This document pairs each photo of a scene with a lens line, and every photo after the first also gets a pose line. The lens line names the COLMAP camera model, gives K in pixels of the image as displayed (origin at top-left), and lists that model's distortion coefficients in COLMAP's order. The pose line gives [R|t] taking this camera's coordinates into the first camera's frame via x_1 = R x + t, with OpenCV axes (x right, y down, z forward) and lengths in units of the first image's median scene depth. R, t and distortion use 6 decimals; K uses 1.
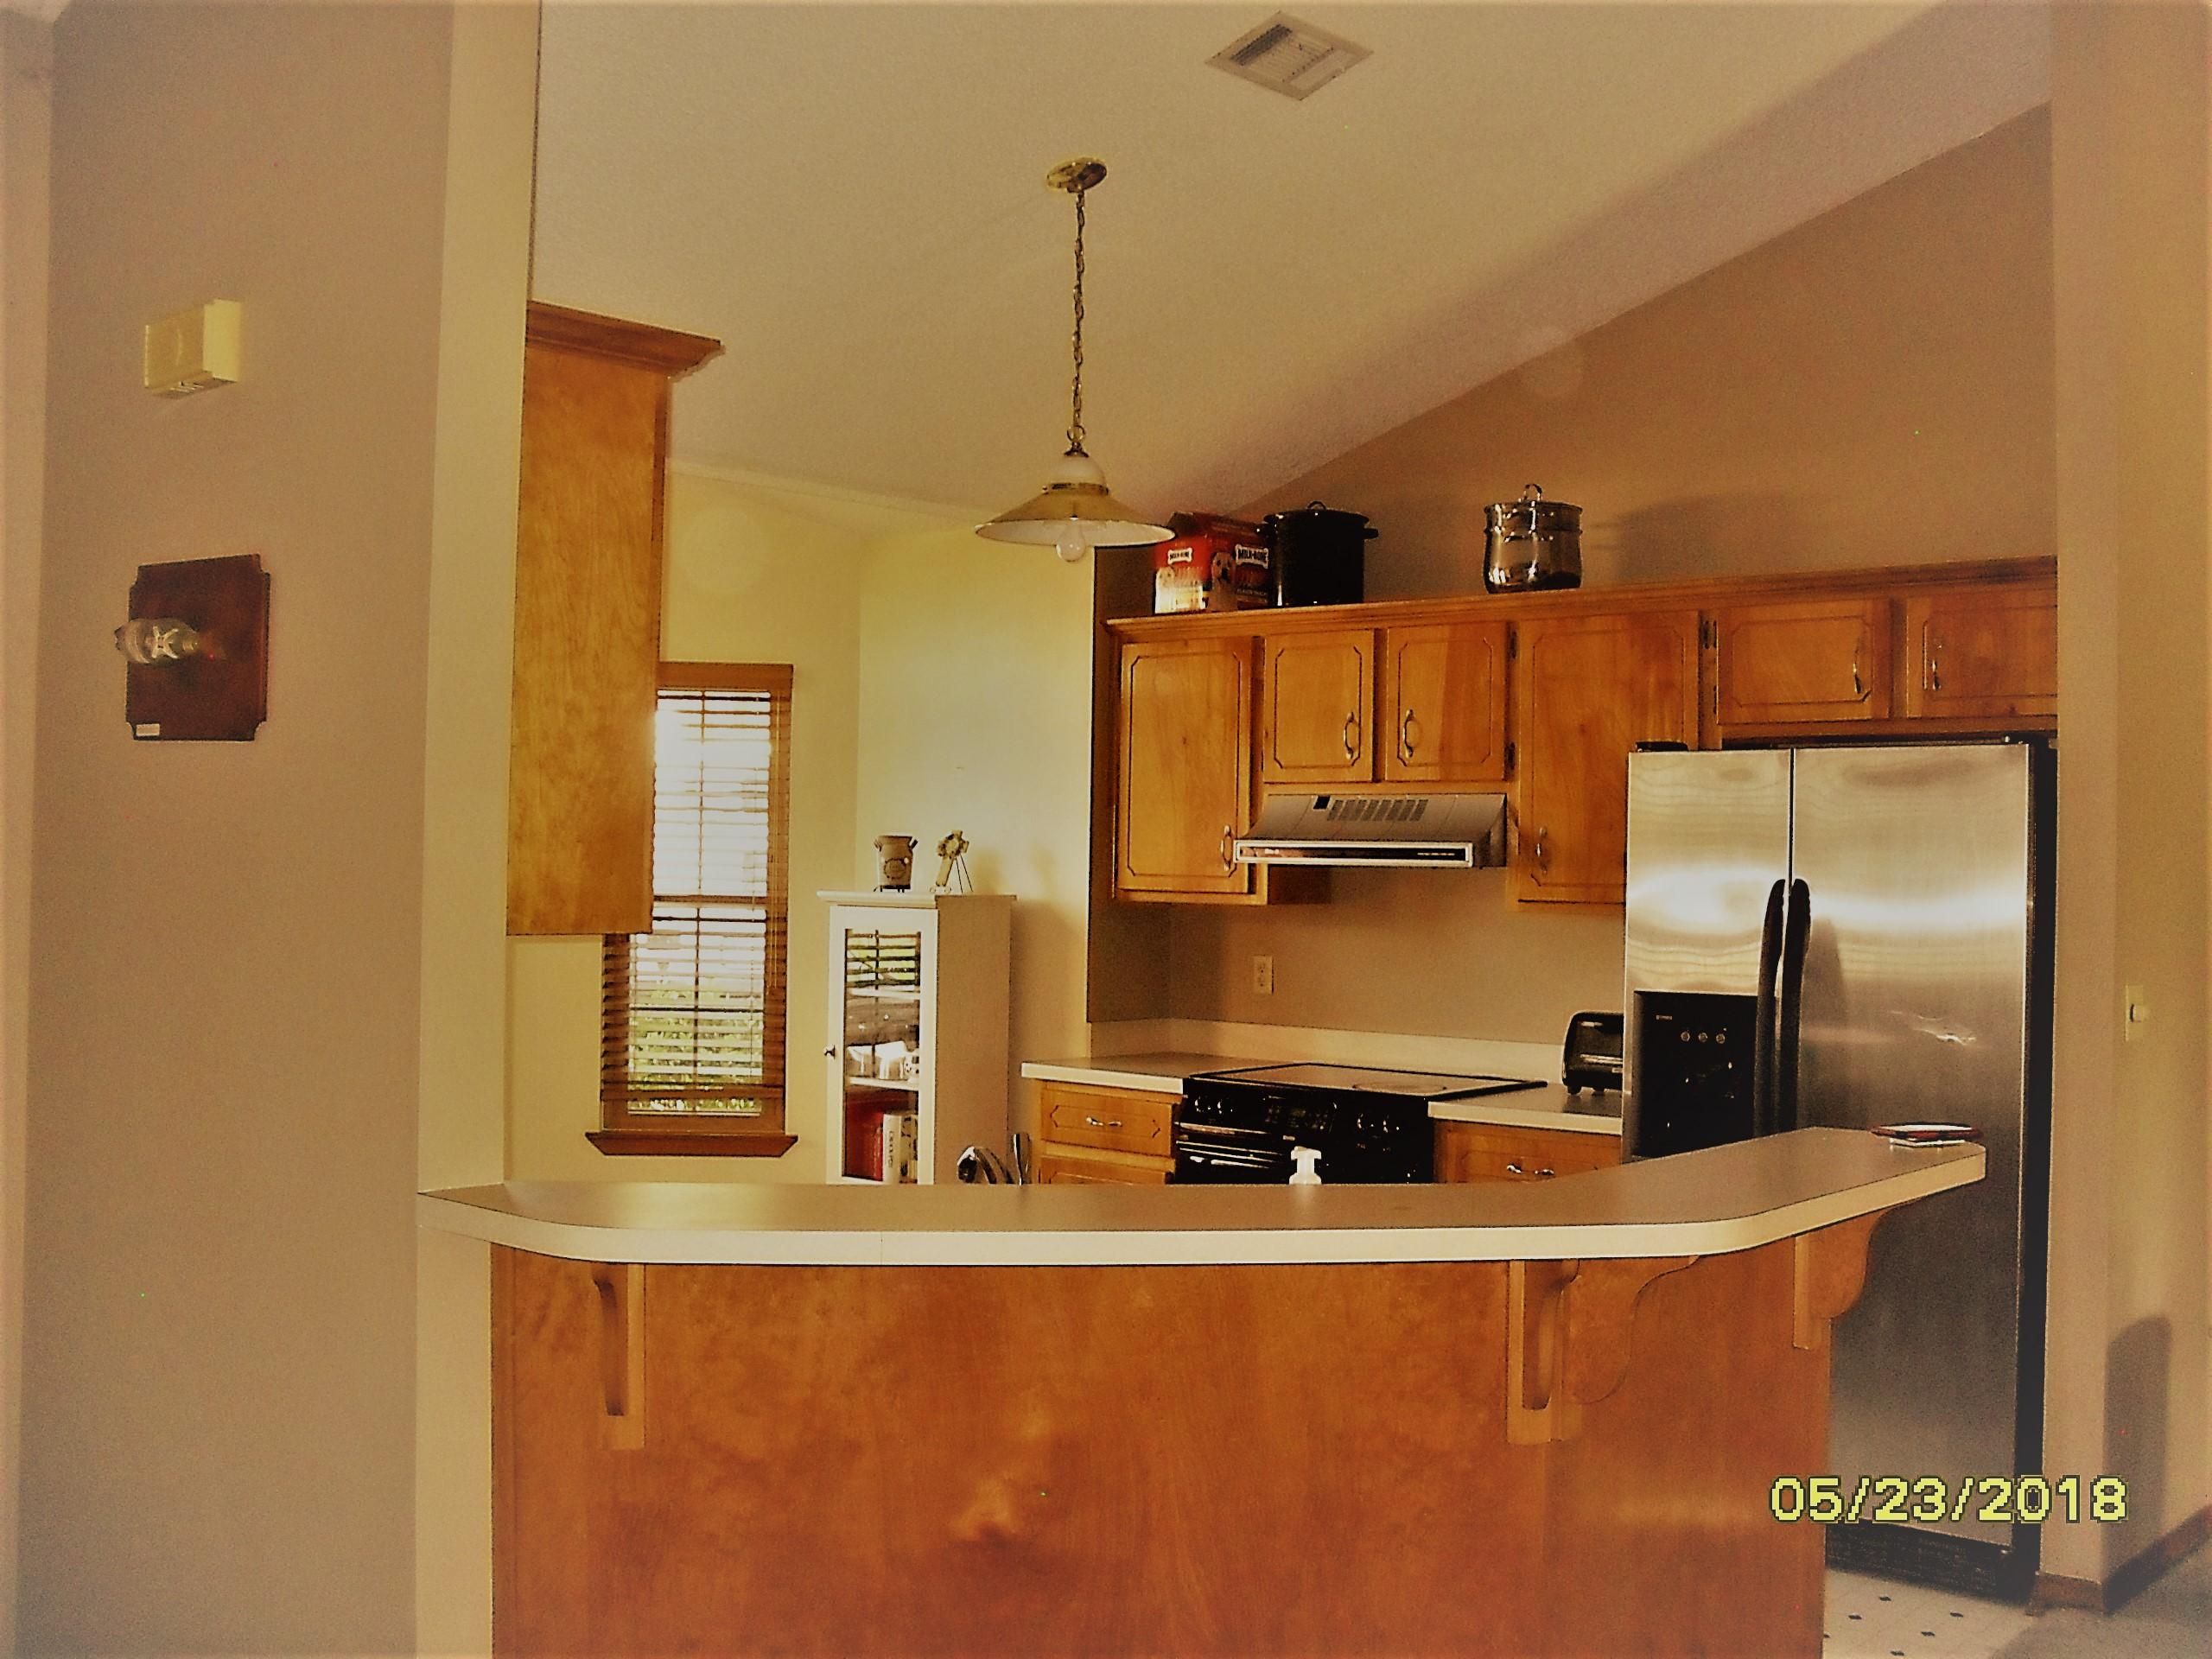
lens RADIAL K [[2416.6, 0, 1106.0], [0, 2416.6, 829.5], [0, 0, 1]] dist [-0.233096, 0.378796]
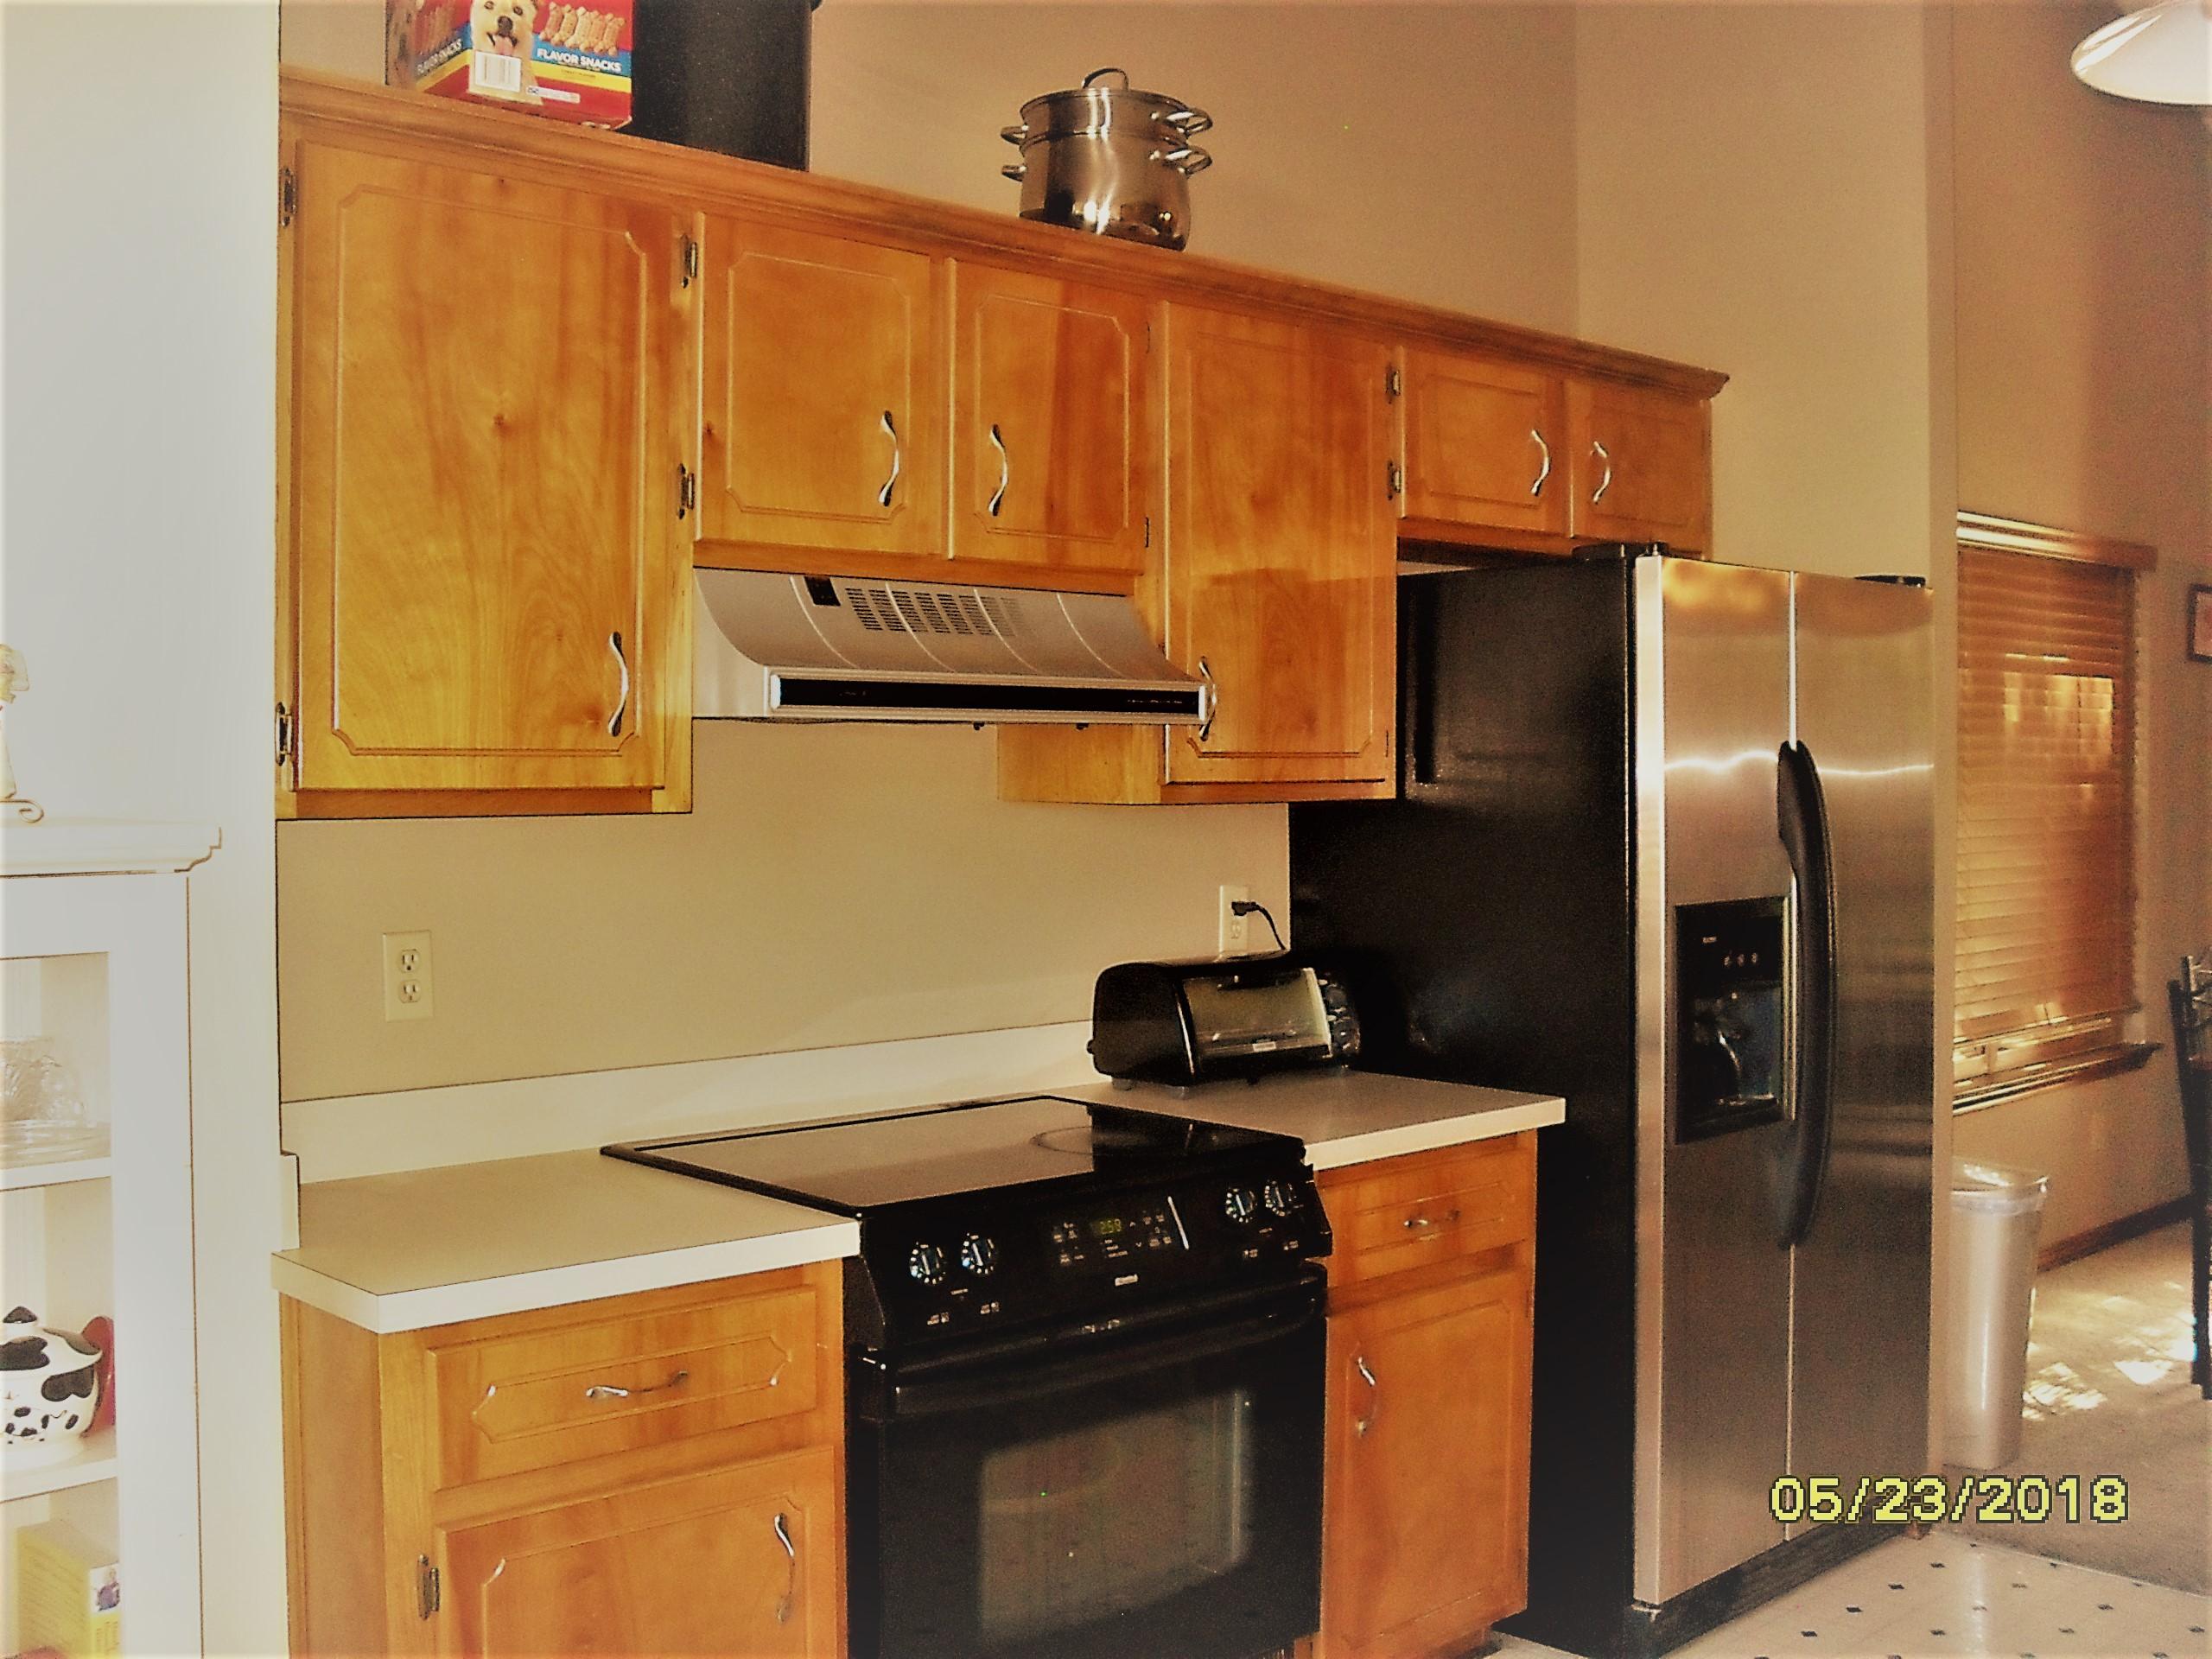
lens RADIAL K [[2416.6, 0, 1106.0], [0, 2416.6, 829.5], [0, 0, 1]] dist [-0.233096, 0.378796]
pose [[0.096359, -0.027020, 0.994980, -0.506041], [0.004272, 0.999633, 0.026733, 0.030909], [-0.995337, 0.001674, 0.096439, 1.203962]]
